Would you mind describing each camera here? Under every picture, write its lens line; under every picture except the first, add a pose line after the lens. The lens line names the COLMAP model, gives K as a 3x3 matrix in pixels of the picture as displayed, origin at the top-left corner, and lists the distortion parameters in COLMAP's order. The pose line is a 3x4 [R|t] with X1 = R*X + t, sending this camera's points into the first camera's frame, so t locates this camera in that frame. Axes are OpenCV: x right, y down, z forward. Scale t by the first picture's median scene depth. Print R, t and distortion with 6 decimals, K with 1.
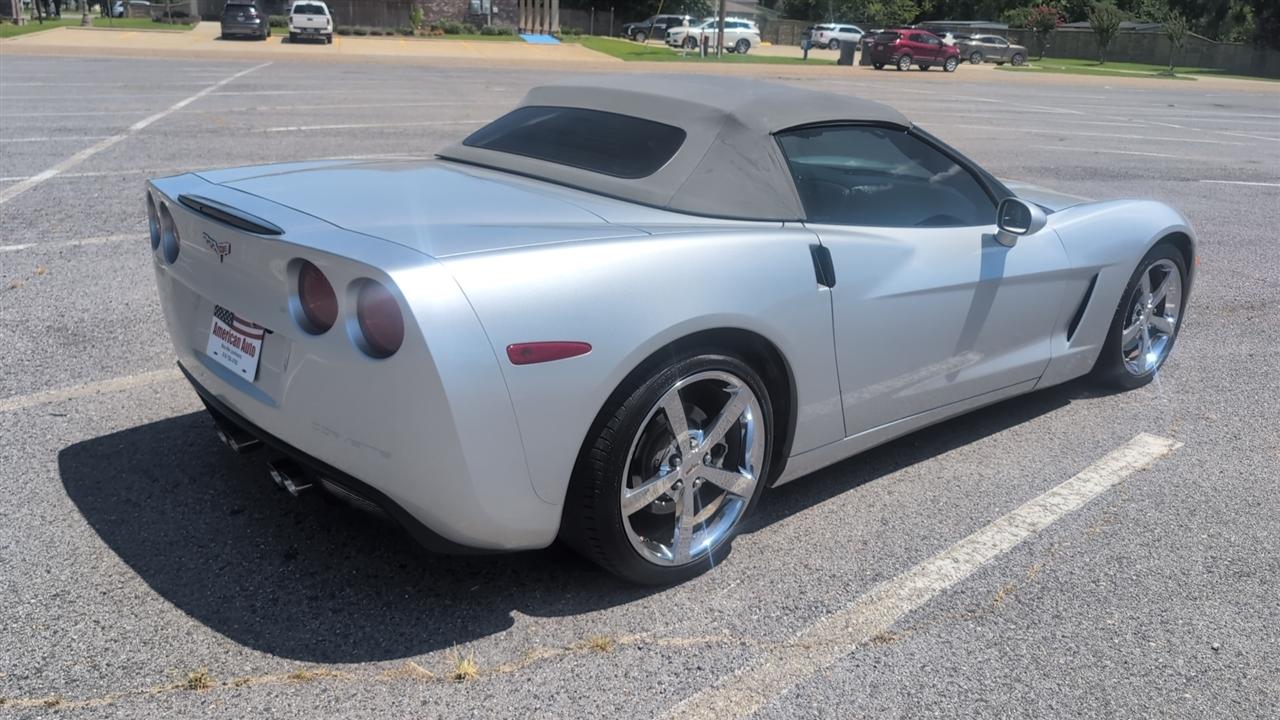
lens RADIAL K [[1073.8, 0, 639.7], [0, 1073.8, 359.1], [0, 0, 1]] dist [0.014635, -0.009308]
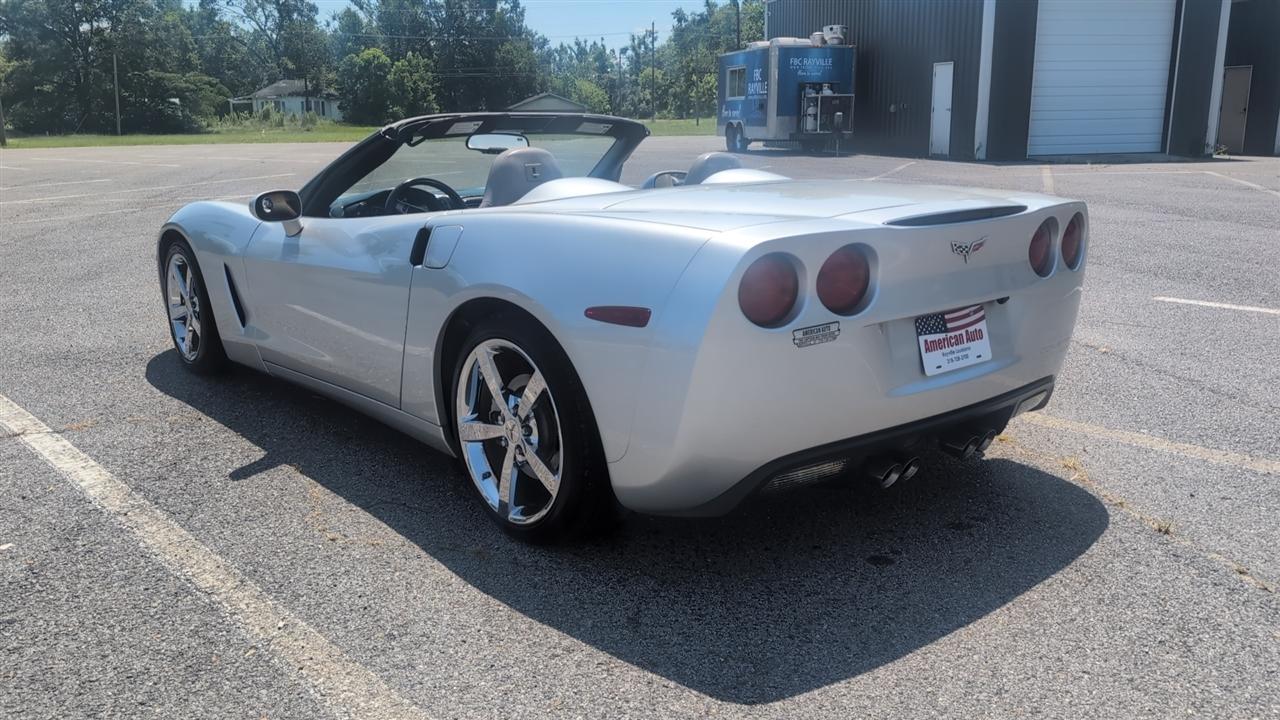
lens RADIAL K [[1073.8, 0, 644.8], [0, 1073.8, 365.2], [0, 0, 1]] dist [0.014635, -0.009308]
pose [[0.022382, -0.263972, 0.964271, -1.084479], [0.308740, 0.919193, 0.244466, -0.265488], [-0.950883, 0.292238, 0.102072, 0.931310]]
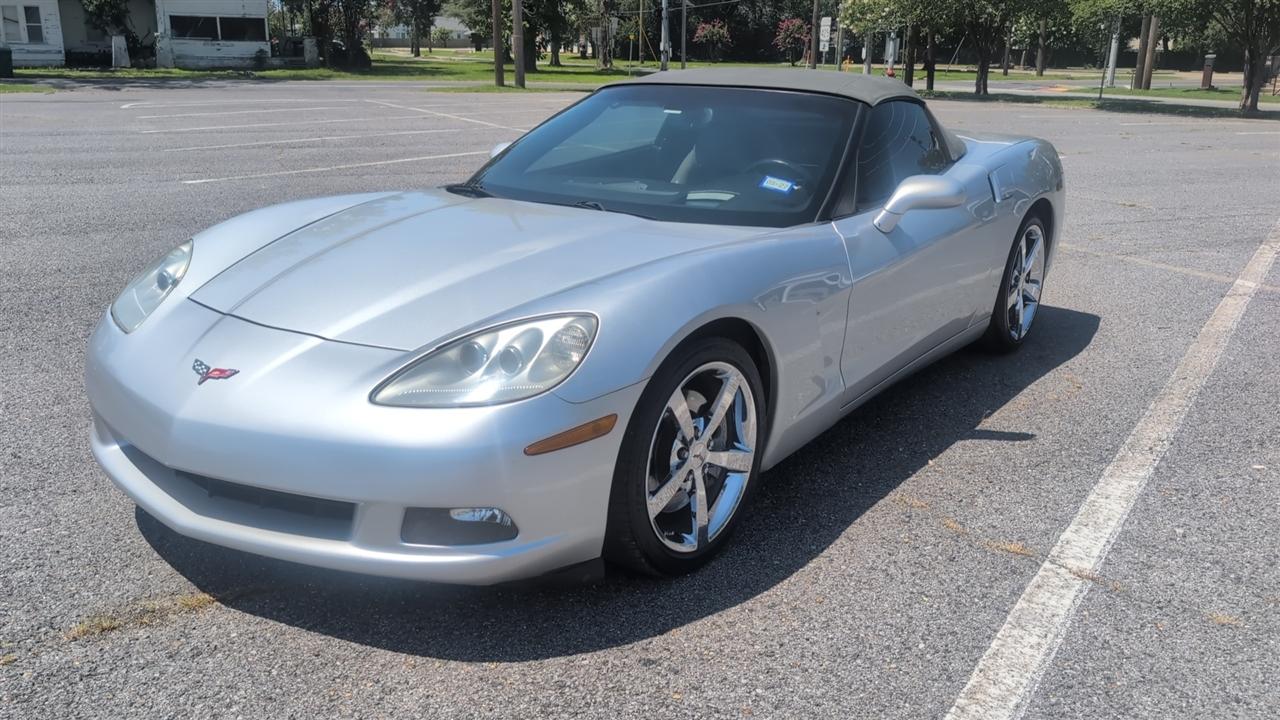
lens RADIAL K [[1073.8, 0, 638.6], [0, 1073.8, 367.1], [0, 0, 1]] dist [0.014635, -0.009308]
pose [[-0.973920, 0.015573, -0.226358, 0.485167], [-0.112991, 0.831849, 0.543379, -0.640185], [0.196758, 0.554784, -0.808394, 2.192709]]
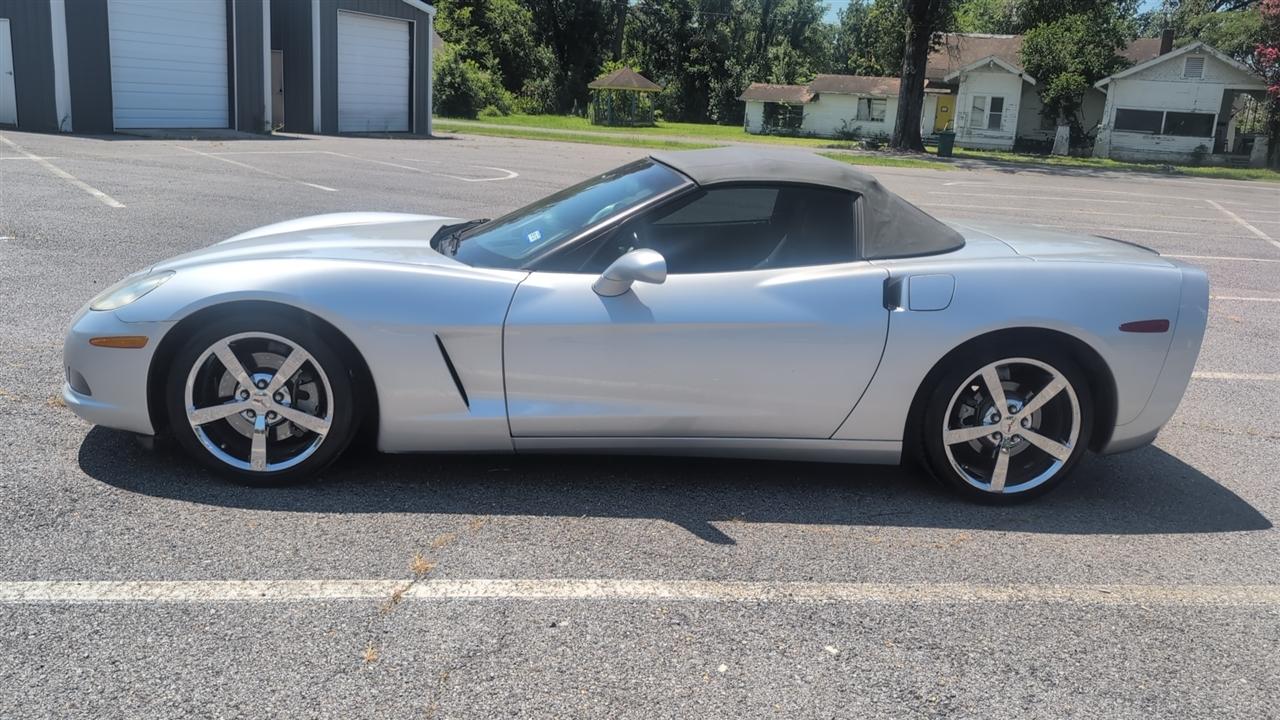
lens RADIAL K [[1073.8, 0, 644.6], [0, 1073.8, 362.0], [0, 0, 1]] dist [0.014635, -0.009308]
pose [[-0.799916, -0.221809, 0.557616, -0.600988], [0.092487, 0.872519, 0.479747, -0.676053], [-0.592942, 0.435329, -0.677427, 2.086850]]
